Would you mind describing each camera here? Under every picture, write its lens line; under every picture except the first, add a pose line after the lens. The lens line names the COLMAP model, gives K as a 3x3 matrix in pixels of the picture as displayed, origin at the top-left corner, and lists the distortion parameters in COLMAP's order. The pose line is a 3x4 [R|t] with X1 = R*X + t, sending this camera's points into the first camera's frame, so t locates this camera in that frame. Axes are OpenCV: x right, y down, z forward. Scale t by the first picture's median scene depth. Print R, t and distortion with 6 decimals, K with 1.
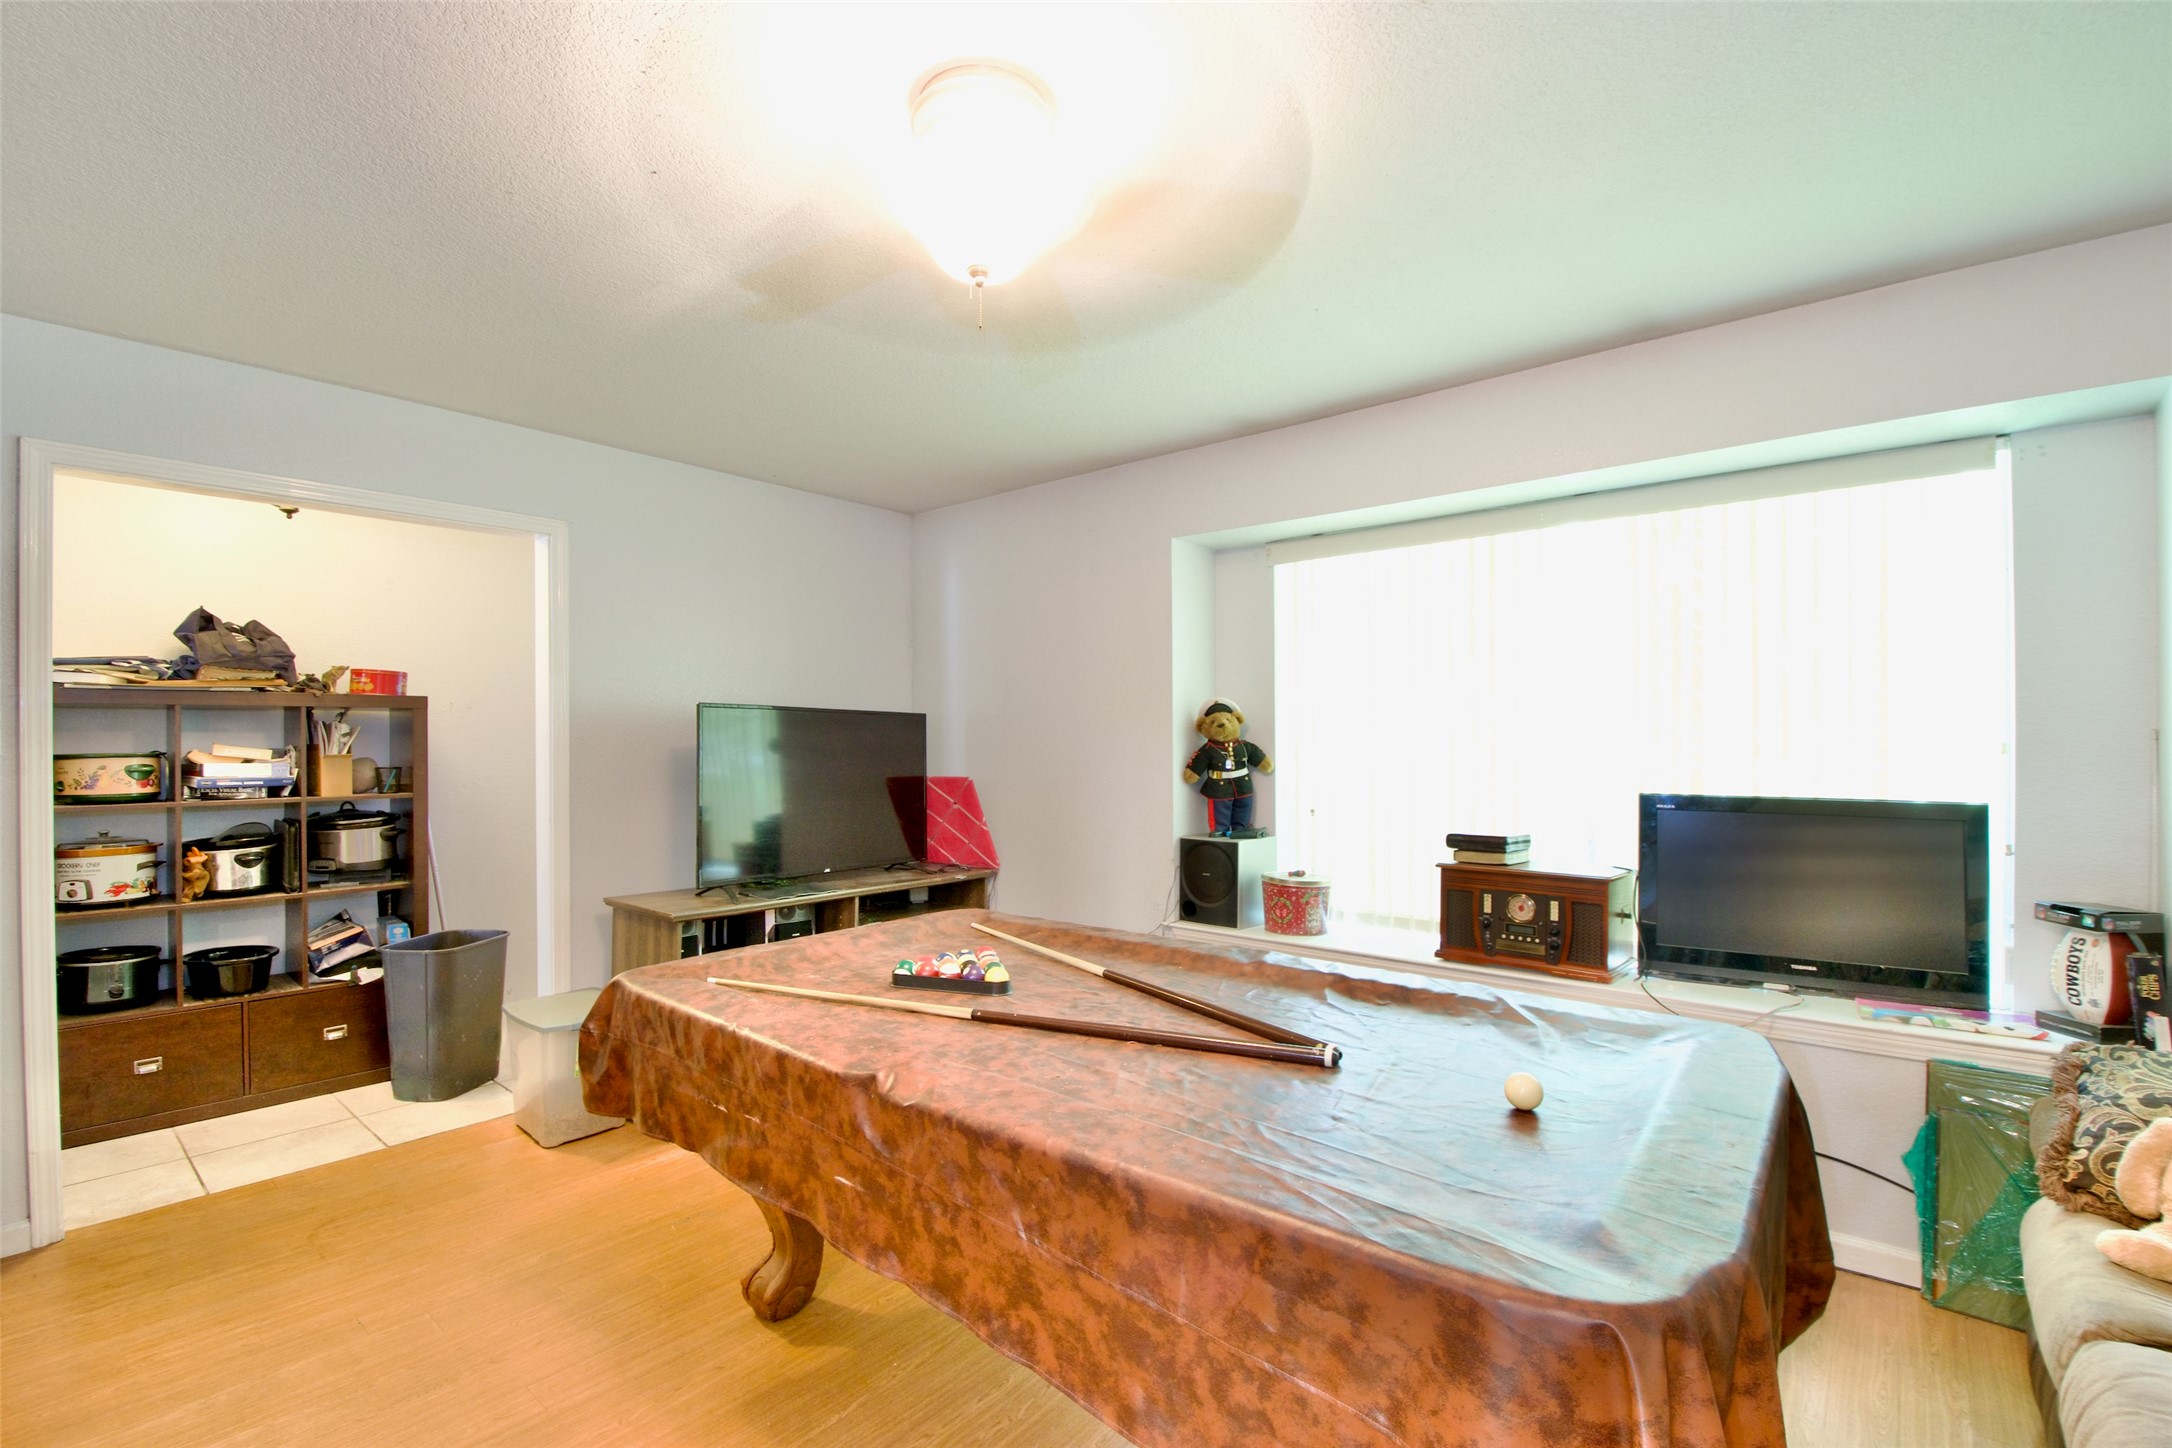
lens RADIAL K [[942.7, 0, 1086.0], [0, 942.7, 724.0], [0, 0, 1]] dist [-0.002644, -0.013653]
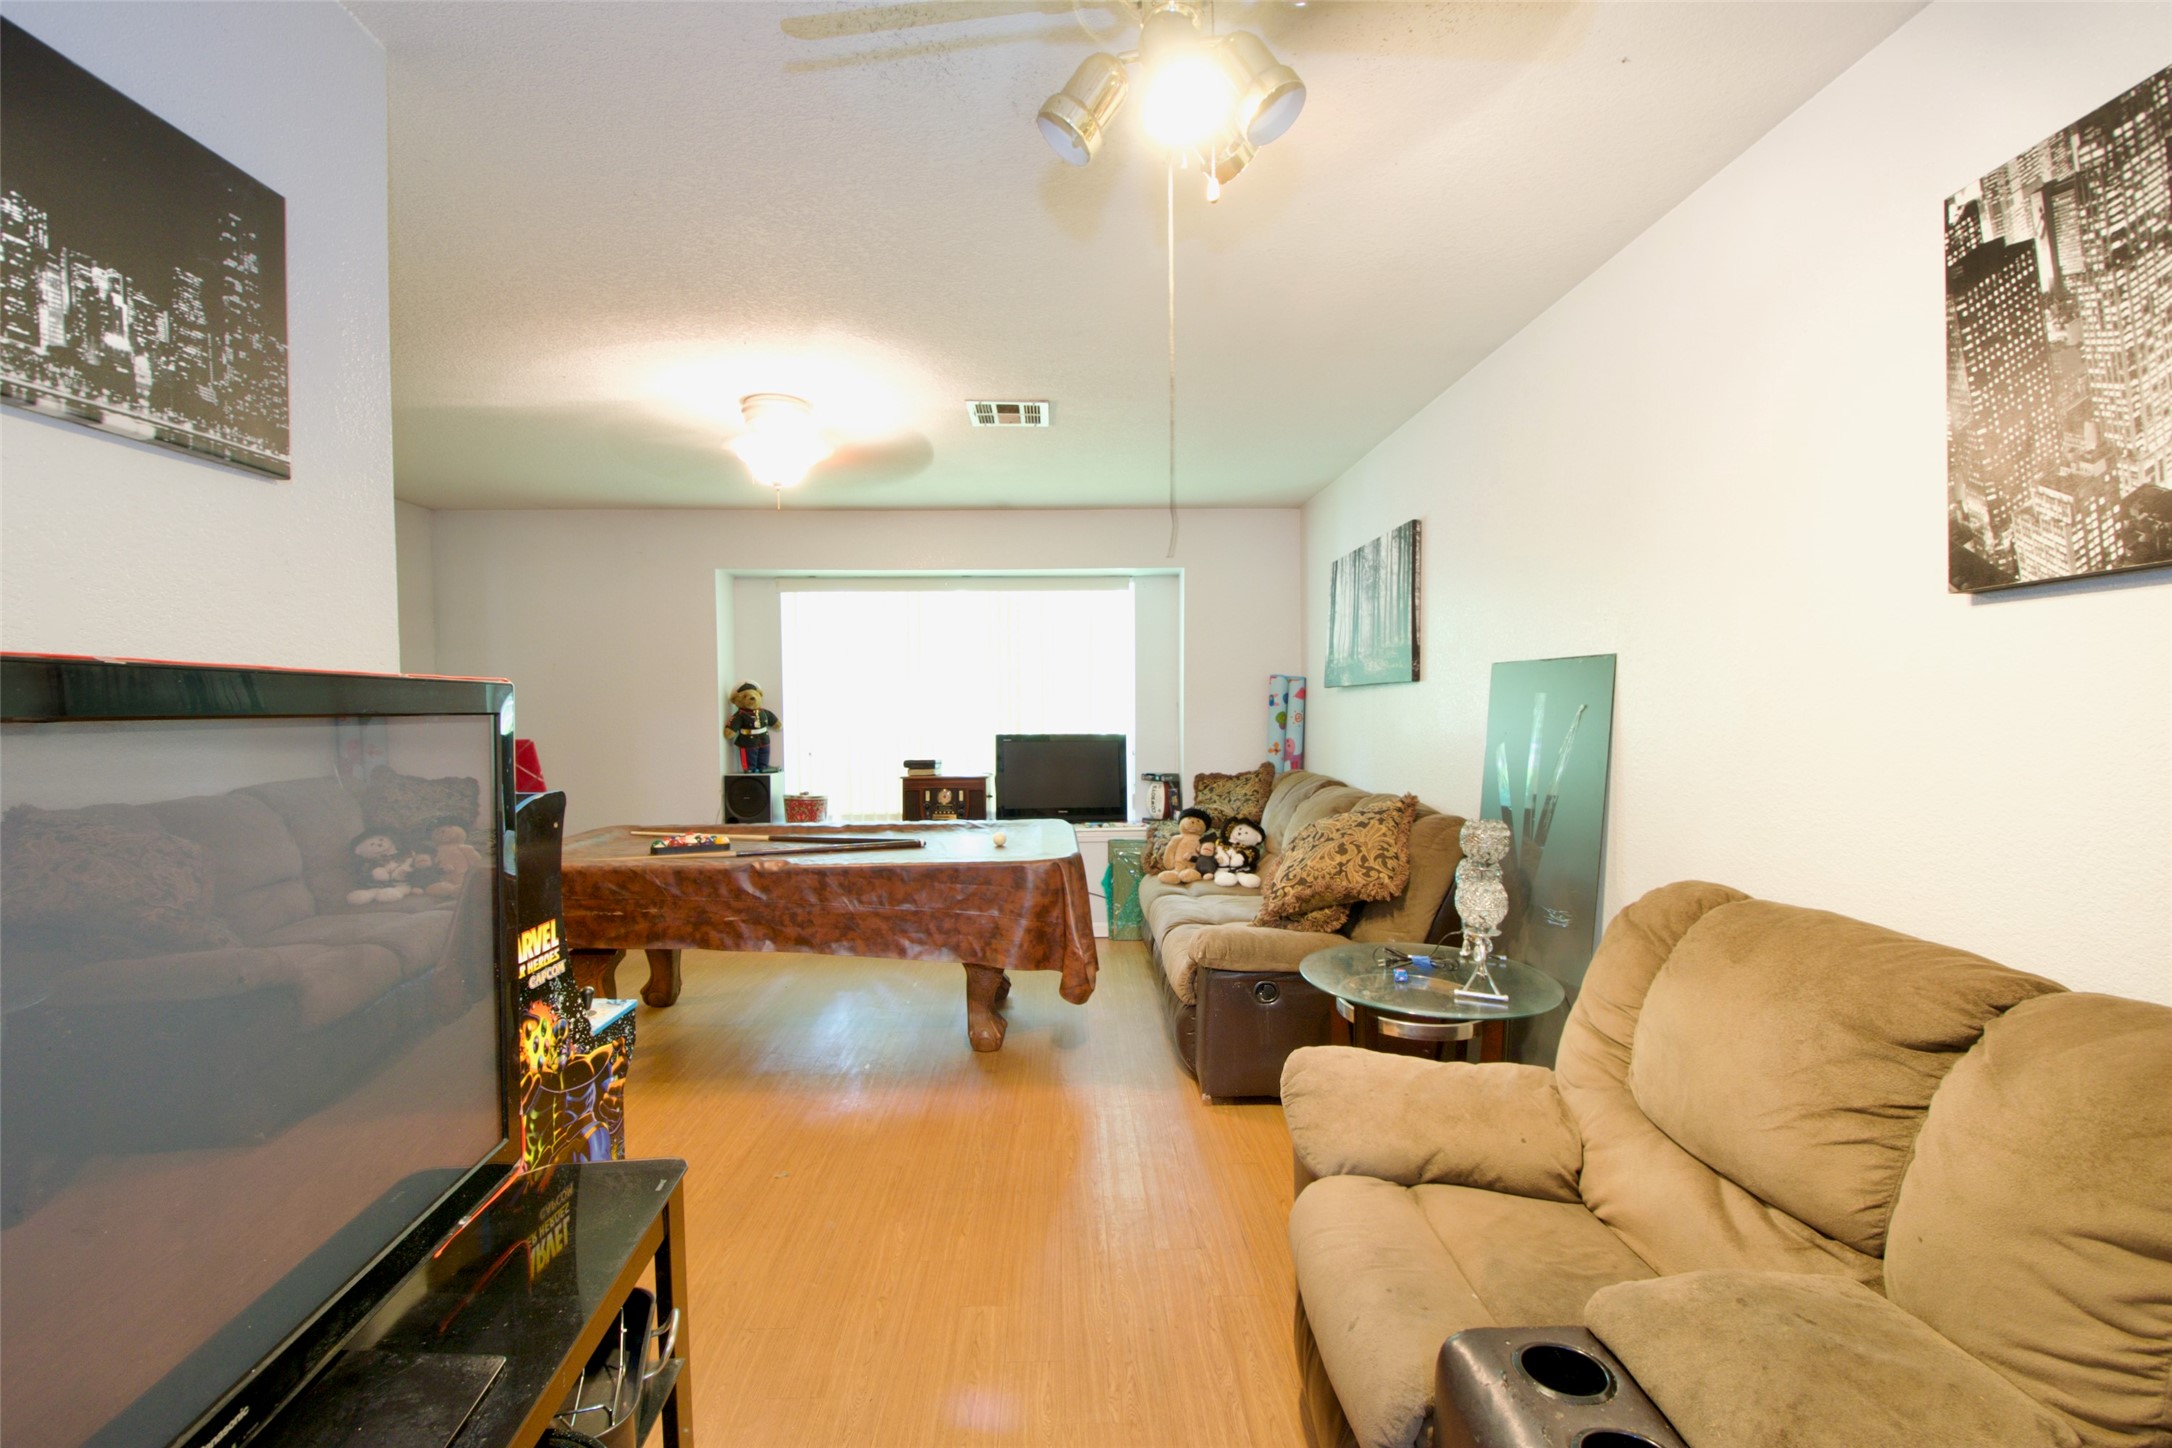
lens RADIAL K [[942.7, 0, 1086.0], [0, 942.7, 724.0], [0, 0, 1]] dist [-0.002644, -0.013653]
pose [[0.742486, -0.013474, 0.669726, -0.586895], [-0.006623, 0.999601, 0.027453, -0.003503], [-0.669829, -0.024820, 0.742100, -0.585065]]
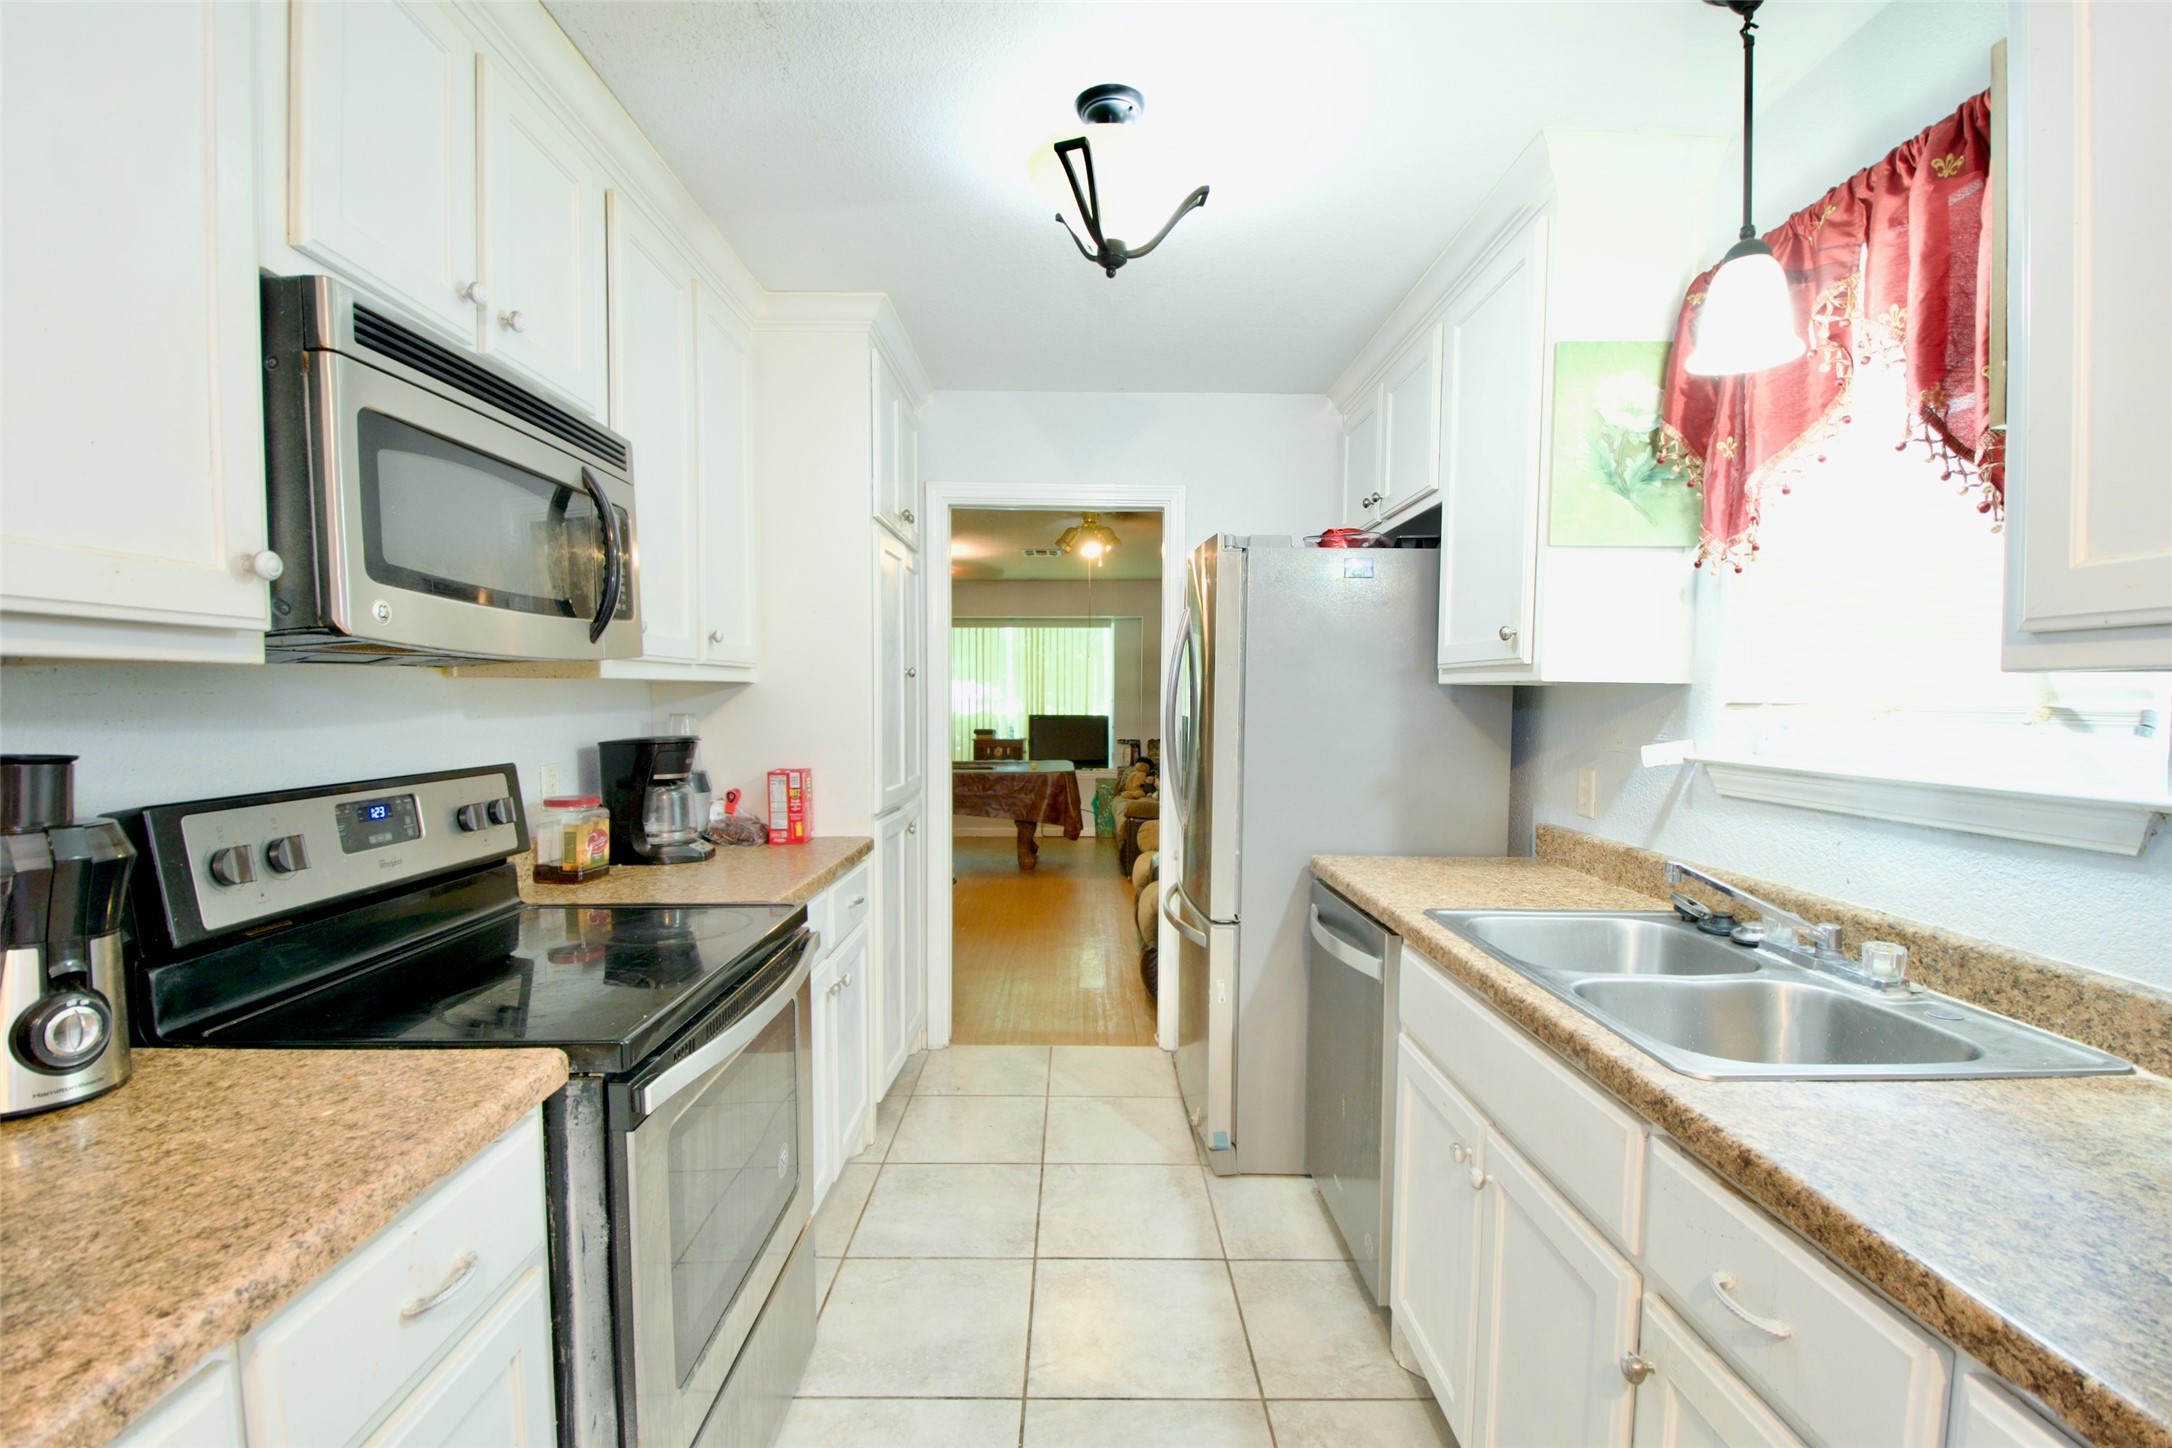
lens RADIAL K [[942.7, 0, 1086.0], [0, 942.7, 724.0], [0, 0, 1]] dist [-0.002644, -0.013653]
pose [[0.754131, -0.011522, 0.656623, -1.370462], [-0.016048, 0.999224, 0.035965, -0.012366], [-0.656528, -0.037660, 0.753361, -1.549282]]
